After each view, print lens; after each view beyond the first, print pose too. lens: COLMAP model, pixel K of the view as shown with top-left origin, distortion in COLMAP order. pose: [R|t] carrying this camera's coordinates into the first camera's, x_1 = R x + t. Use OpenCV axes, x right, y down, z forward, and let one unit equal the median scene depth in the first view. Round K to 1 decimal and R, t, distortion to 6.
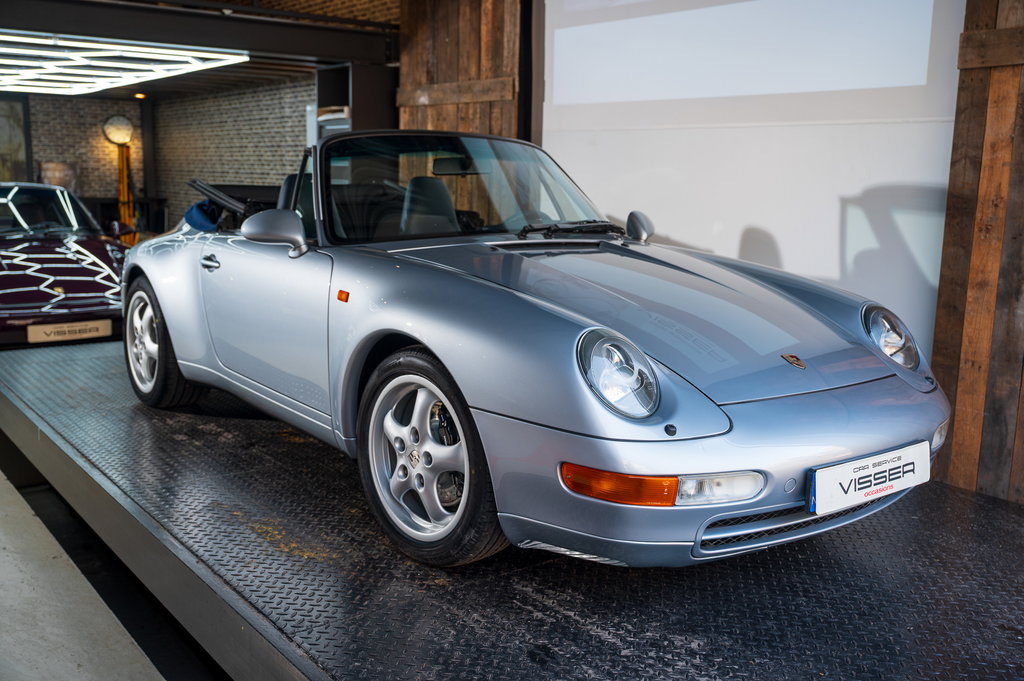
lens RADIAL K [[982.4, 0, 538.0], [0, 982.4, 352.3], [0, 0, 1]] dist [-0.006215, 0.000000]
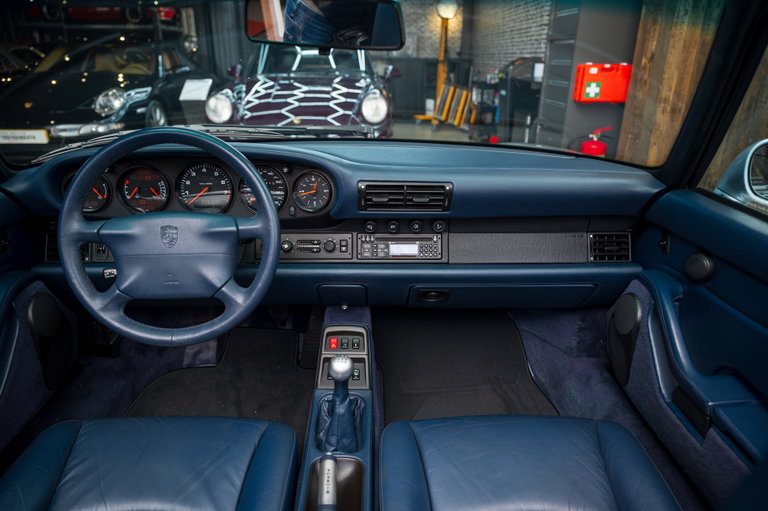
lens RADIAL K [[510.5, 0, 386.5], [0, 510.5, 252.7], [0, 0, 1]] dist [0.003256, 0.004946]
pose [[0.808208, 0.191623, -0.556848, -0.074671], [-0.092223, 0.975096, 0.201699, -0.073448], [0.581631, -0.111660, 0.805753, 0.929482]]
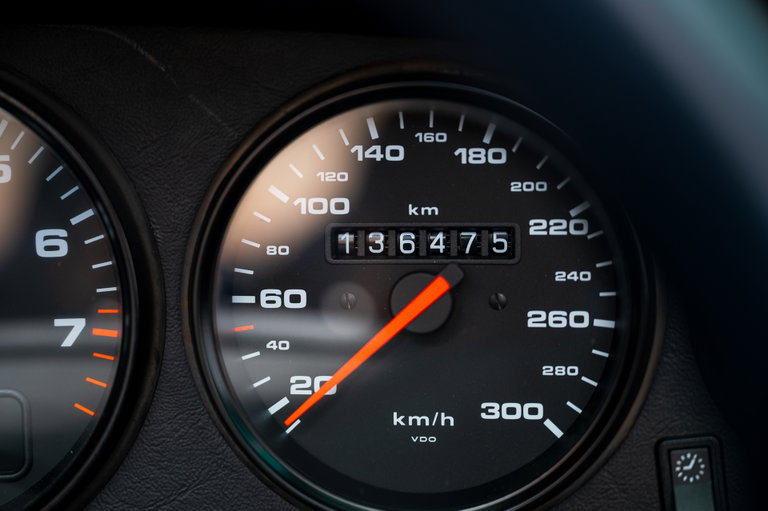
lens RADIAL K [[1652.3, 0, 384.1], [0, 1652.3, 260.2], [0, 0, 1]] dist [-0.003997, 0.000000]
pose [[0.818928, 0.075797, -0.568869, -0.227876], [-0.068956, 0.997054, 0.033582, -0.051263], [0.569739, 0.011726, 0.821742, 1.030277]]
